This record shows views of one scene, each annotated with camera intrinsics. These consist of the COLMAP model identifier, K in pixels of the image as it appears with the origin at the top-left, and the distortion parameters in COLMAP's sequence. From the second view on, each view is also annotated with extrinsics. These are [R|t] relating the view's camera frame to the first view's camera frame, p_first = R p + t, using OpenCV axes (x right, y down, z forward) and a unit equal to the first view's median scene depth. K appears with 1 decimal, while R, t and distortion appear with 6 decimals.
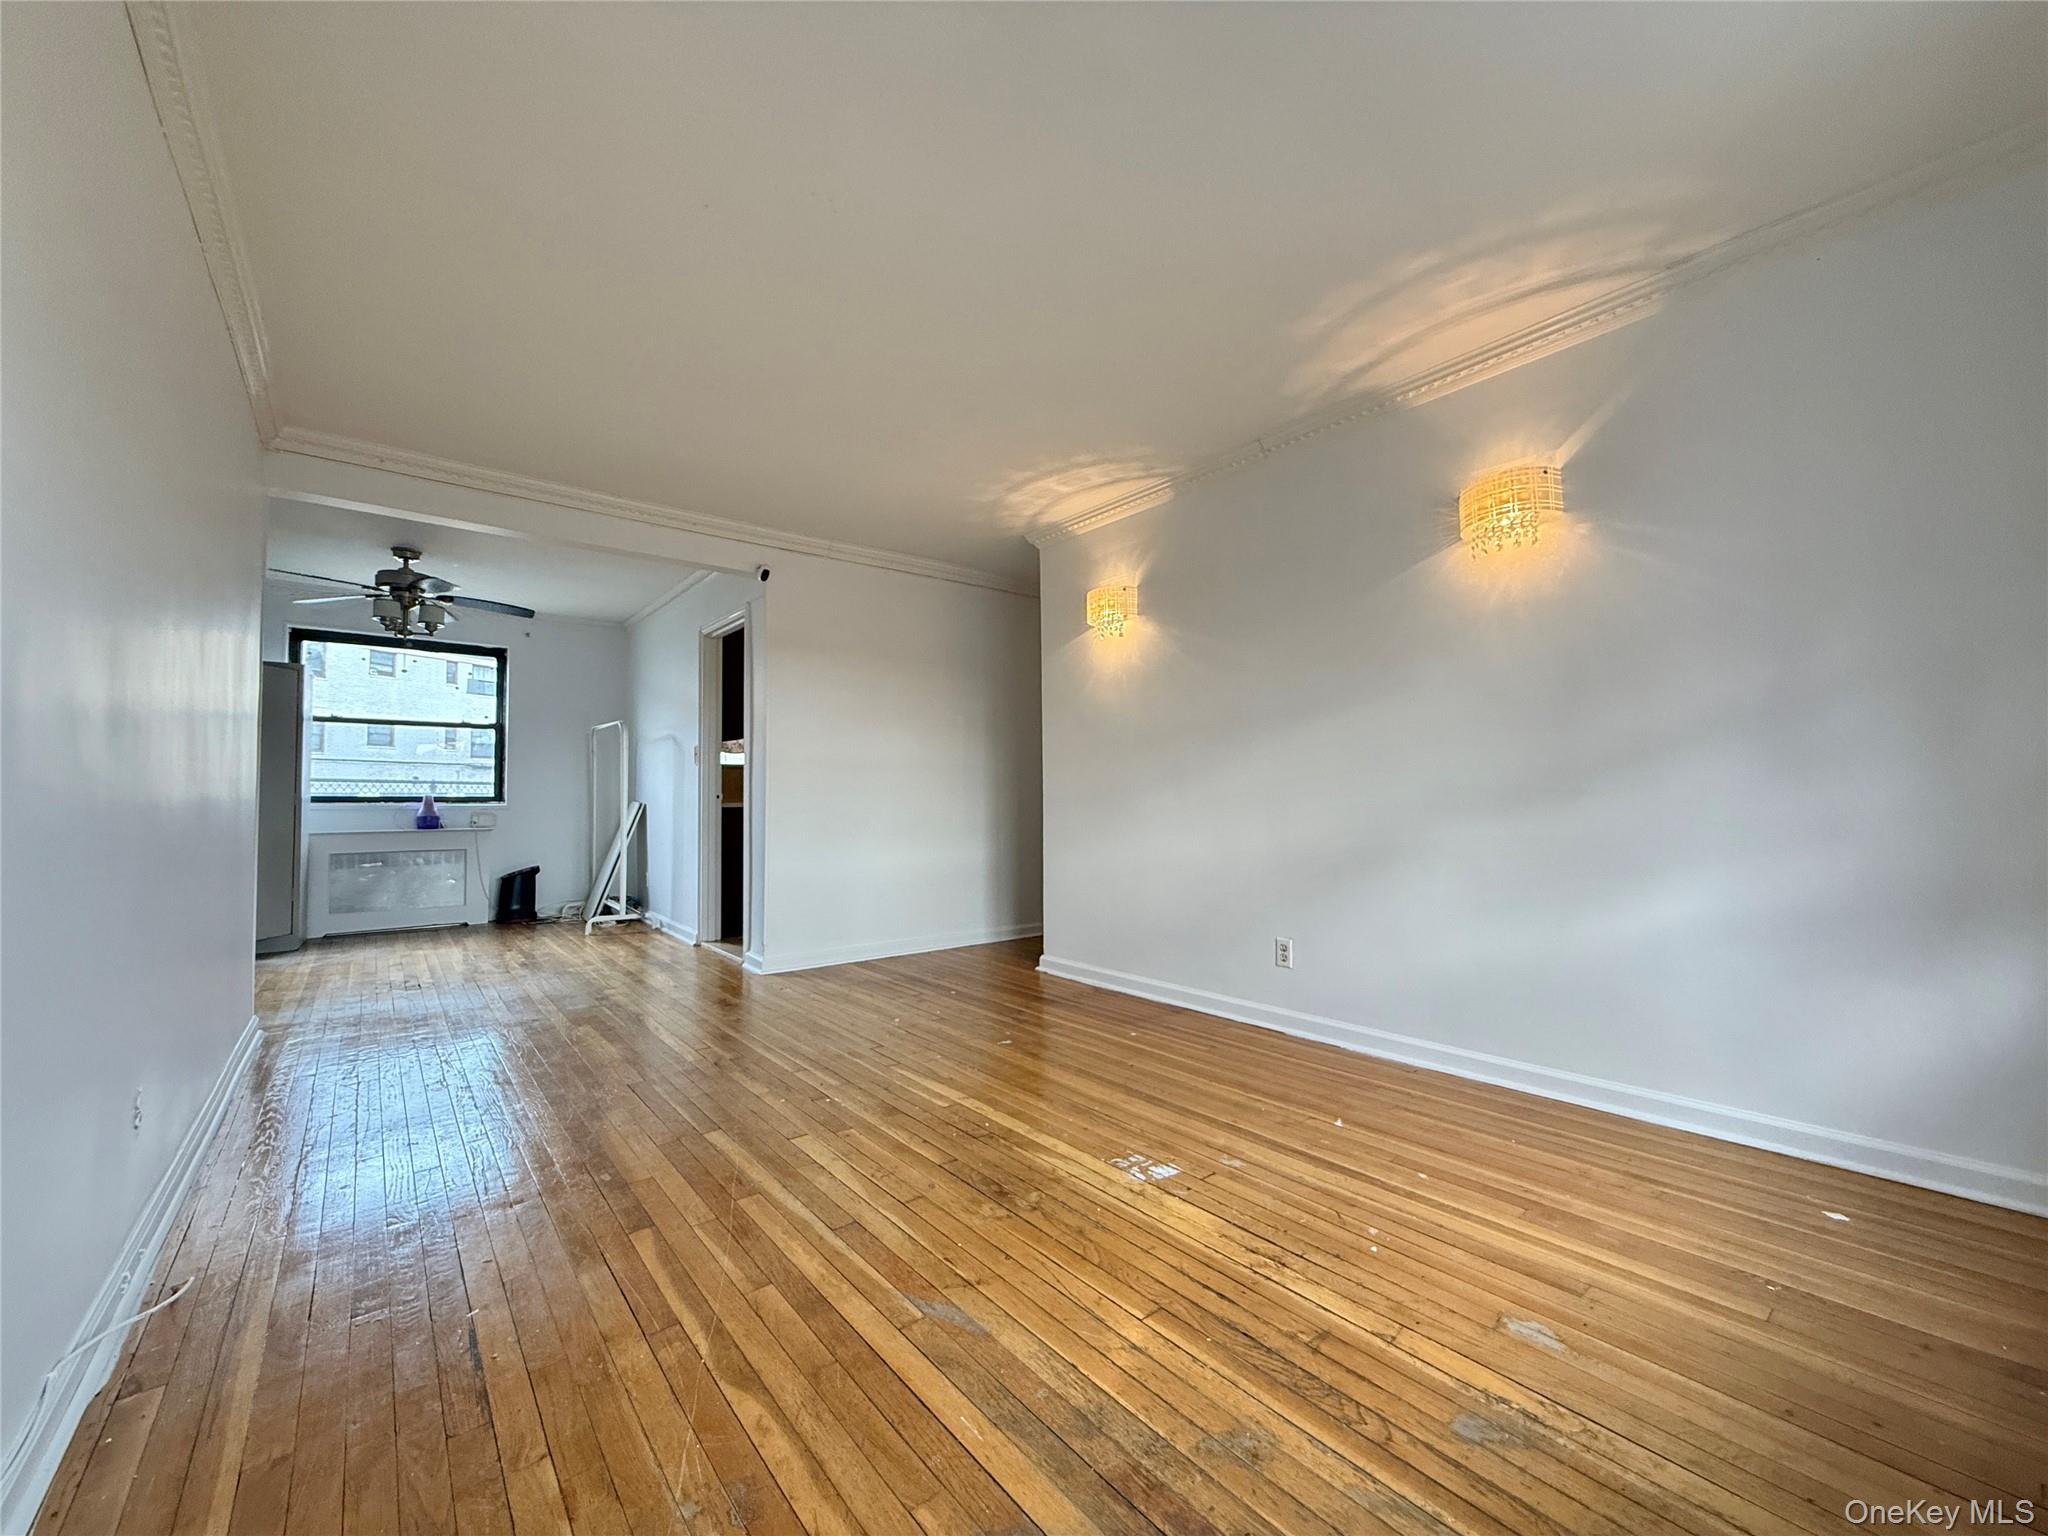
lens RADIAL K [[815.7, 0, 1022.4], [0, 815.7, 775.1], [0, 0, 1]] dist [-0.002143, -0.000201]
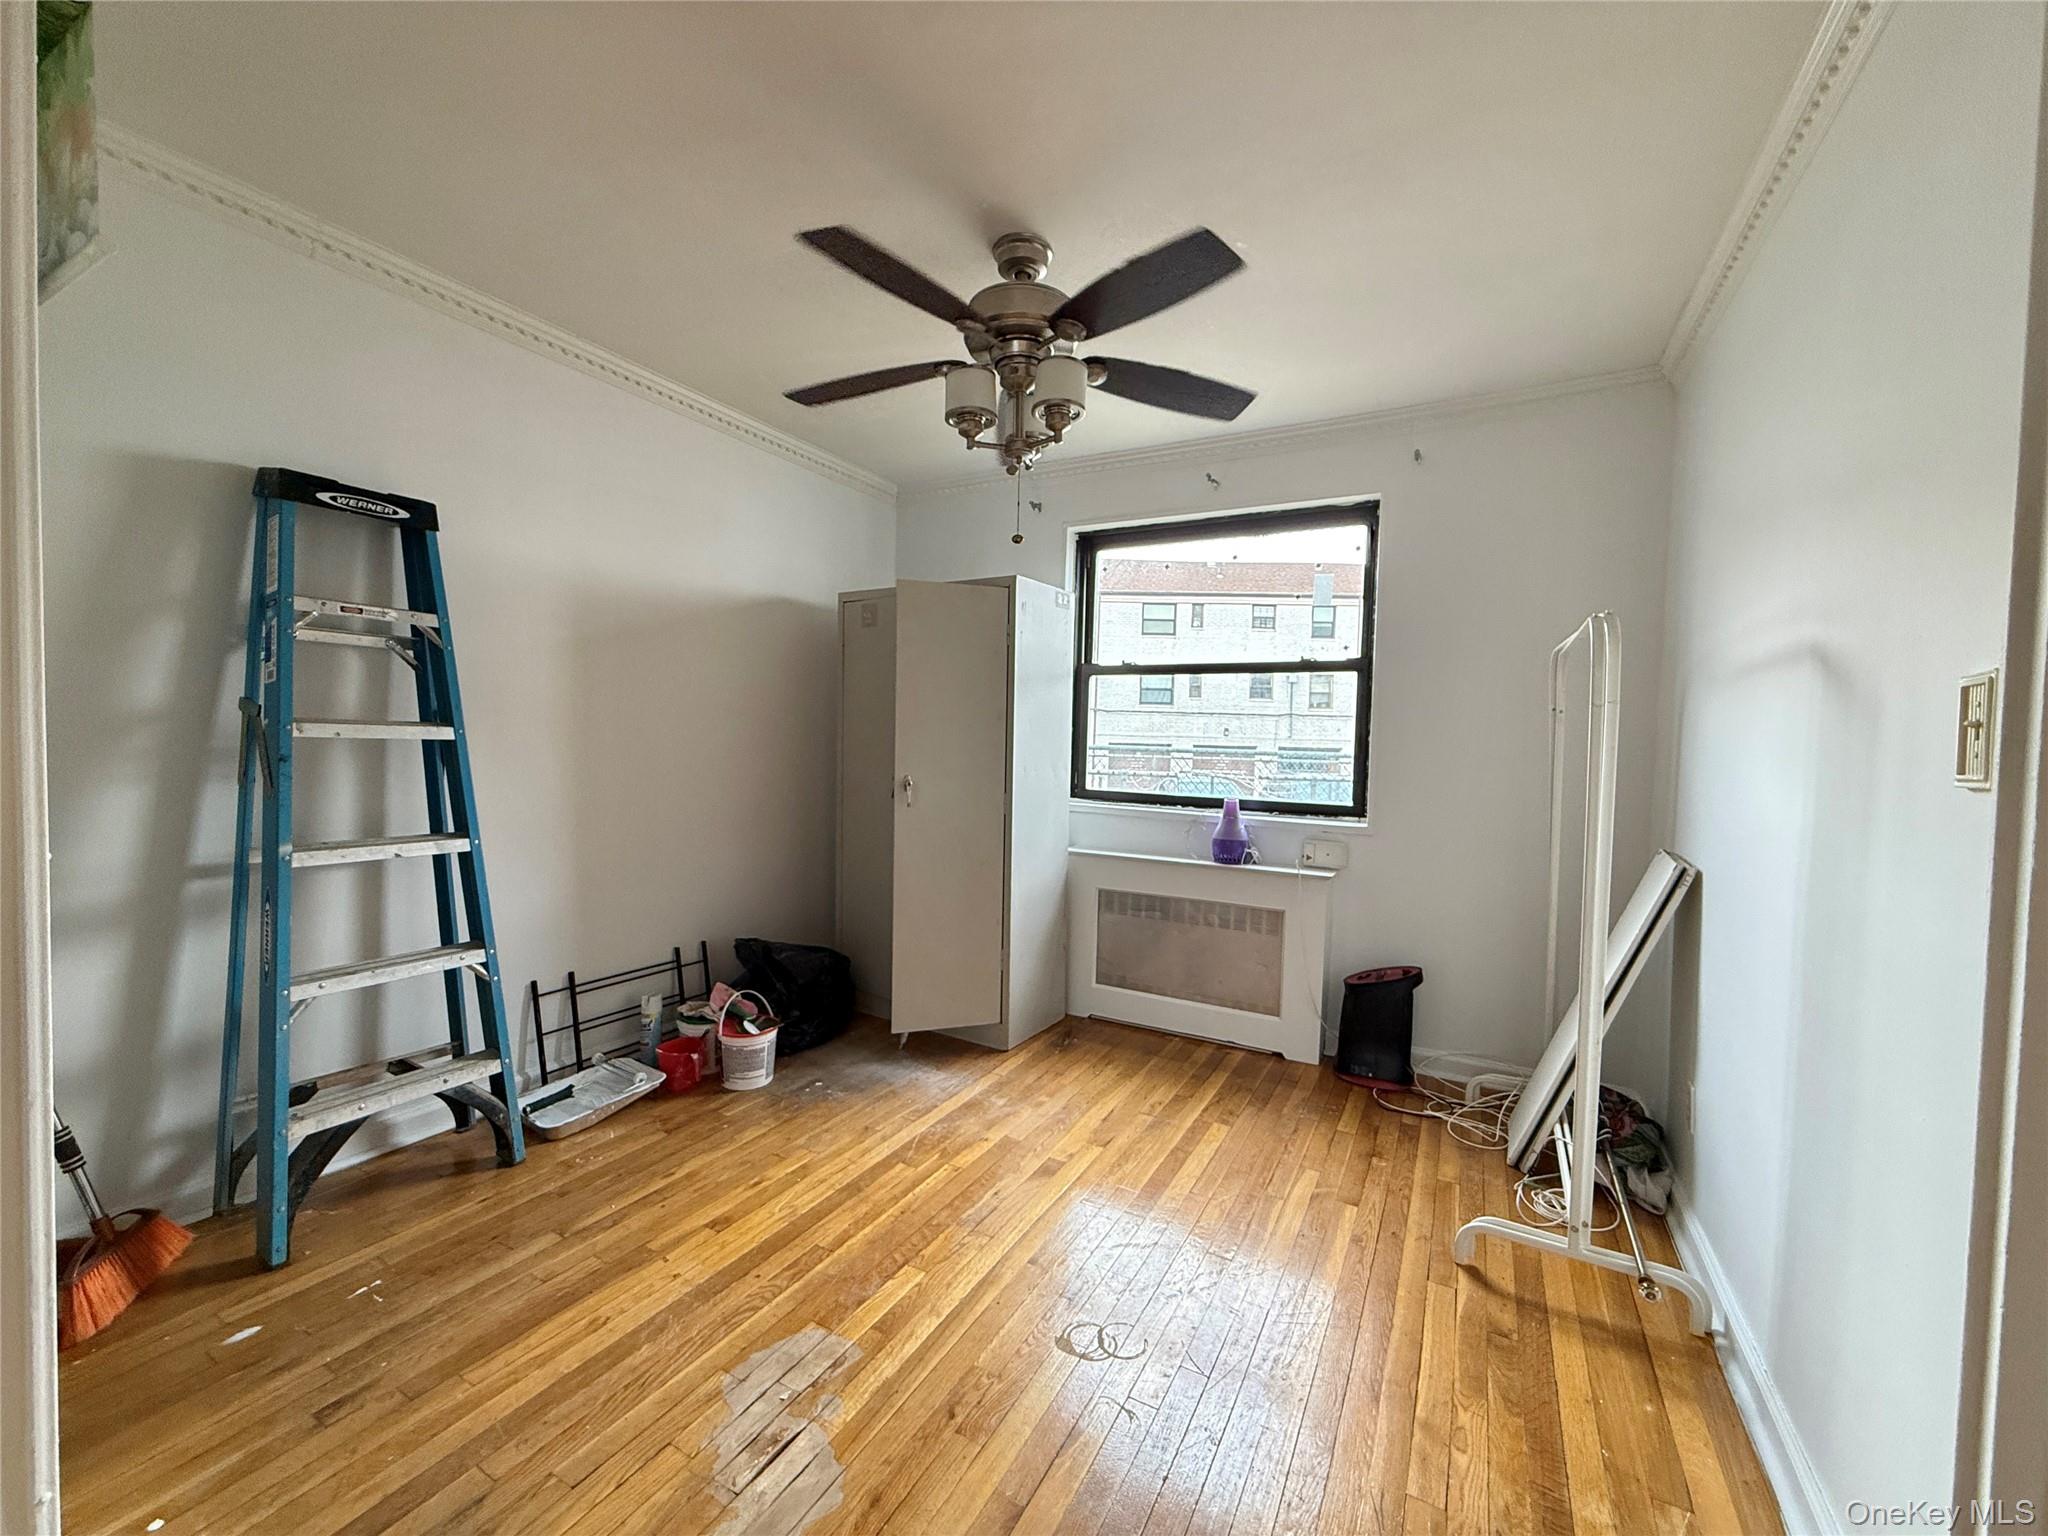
lens RADIAL K [[815.7, 0, 1020.5], [0, 815.7, 767.7], [0, 0, 1]] dist [-0.002143, -0.000201]
pose [[0.391712, 0.048343, -0.918817, -0.277732], [-0.000778, 0.998636, 0.052211, -0.023829], [0.920088, -0.019736, 0.391215, 0.638039]]
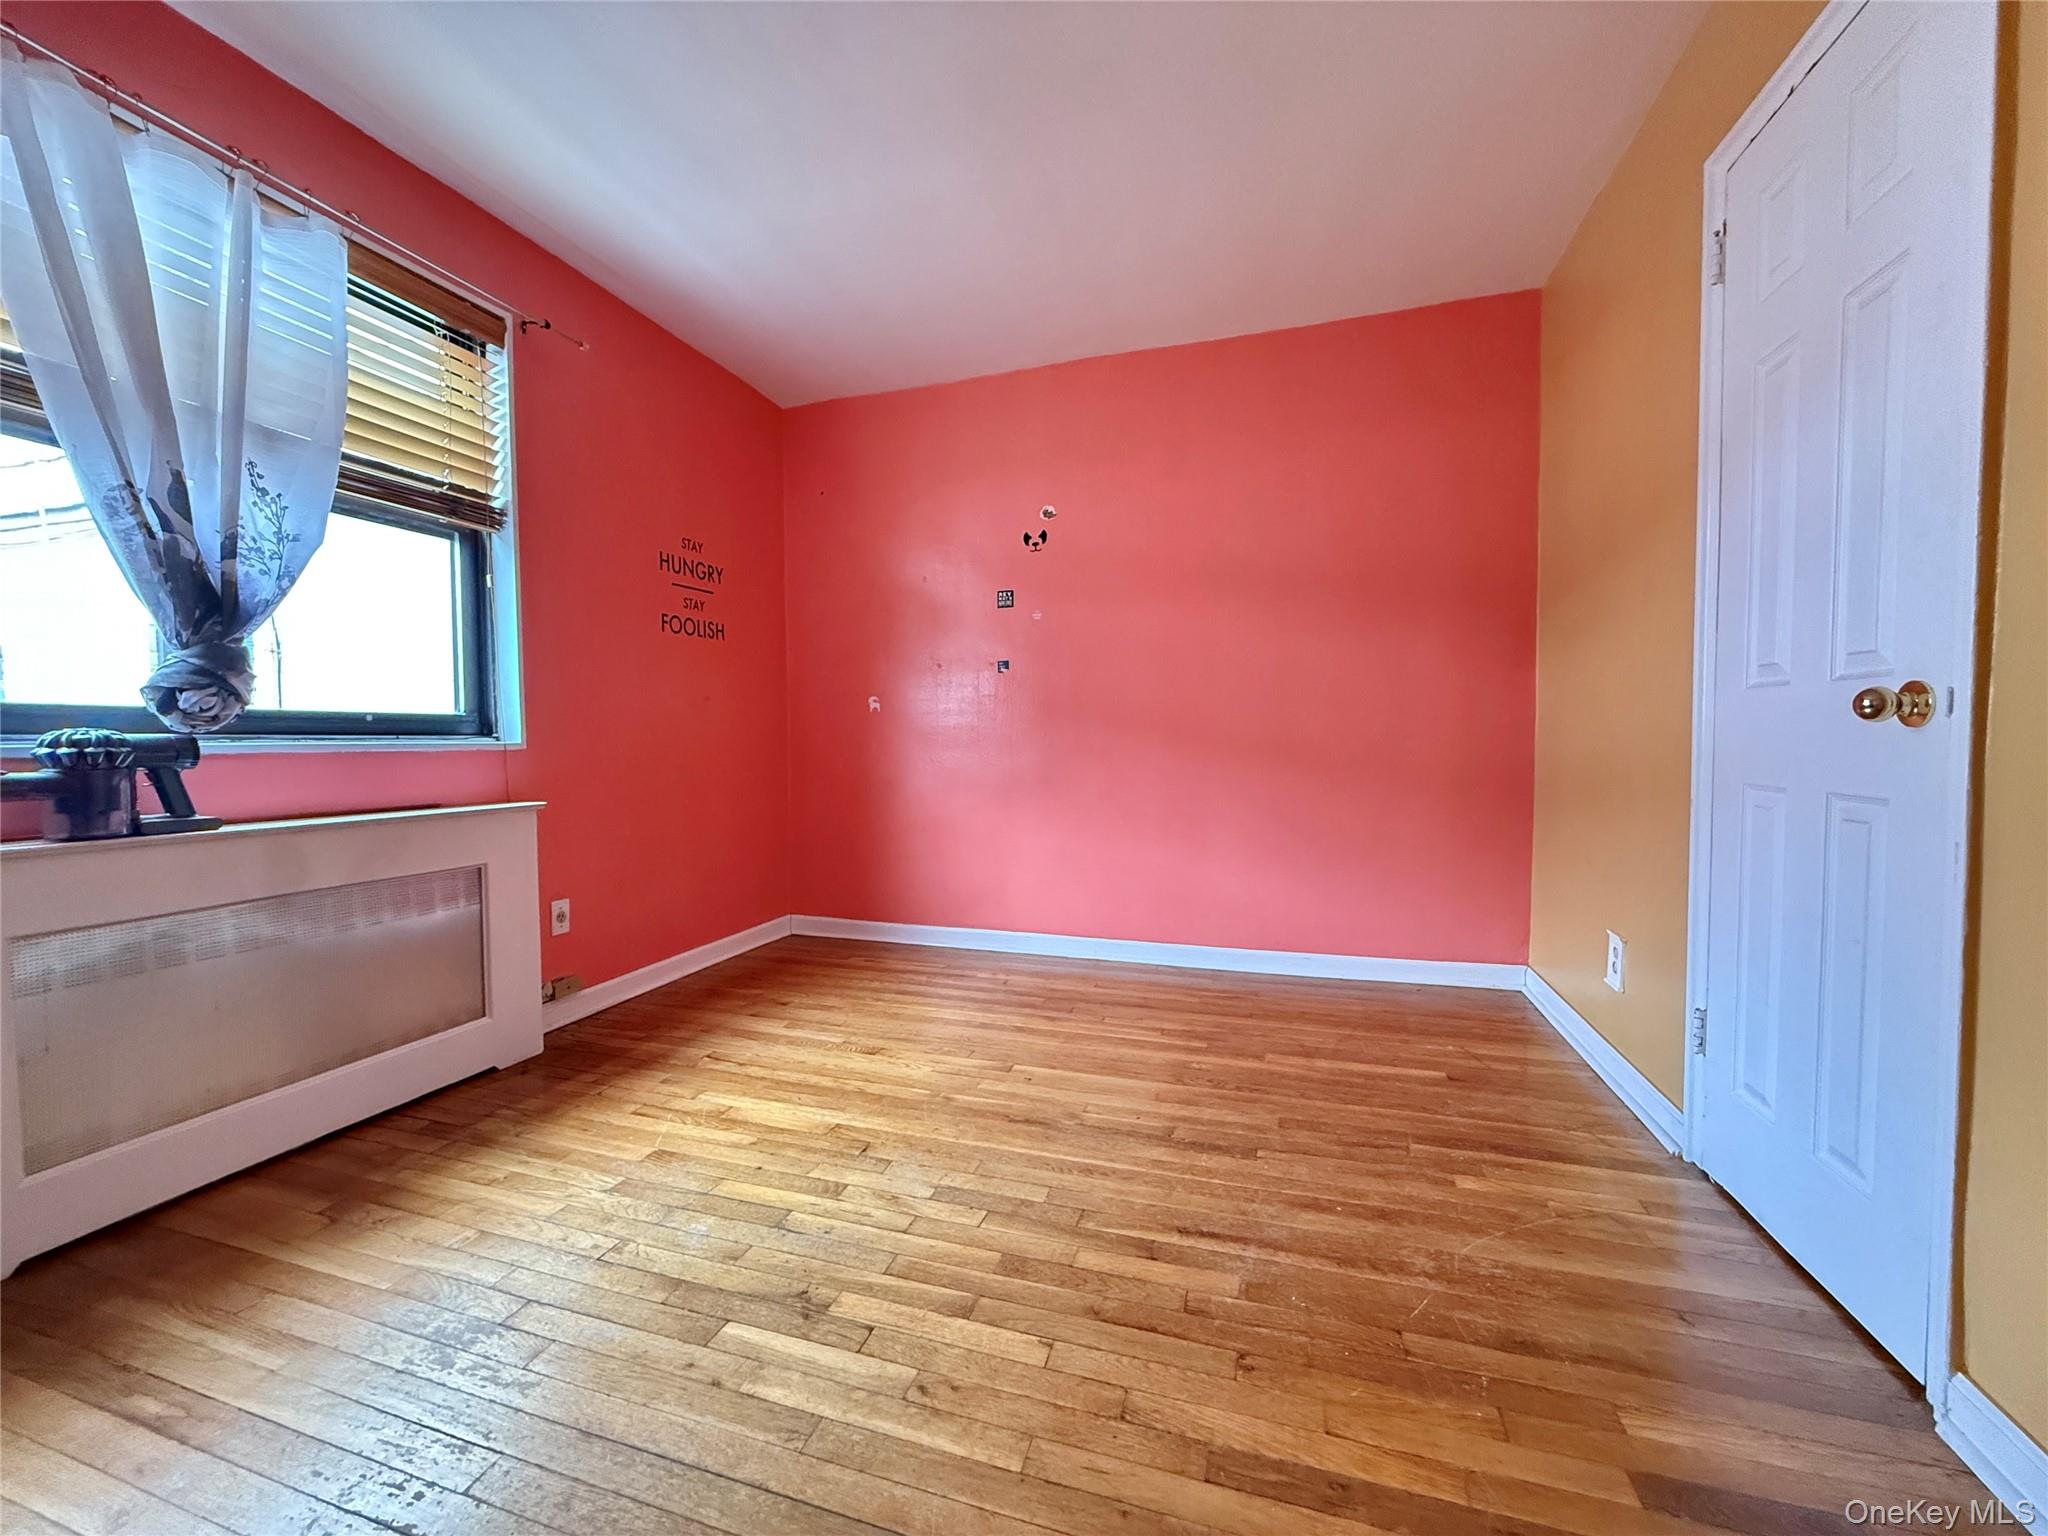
lens RADIAL K [[815.7, 0, 1022.2], [0, 815.7, 770.4], [0, 0, 1]] dist [-0.002143, -0.000201]
pose [[0.829182, -0.022398, 0.558530, -0.668403], [-0.011582, 0.998294, 0.057228, 0.026040], [-0.558859, -0.053921, 0.827508, 0.565378]]
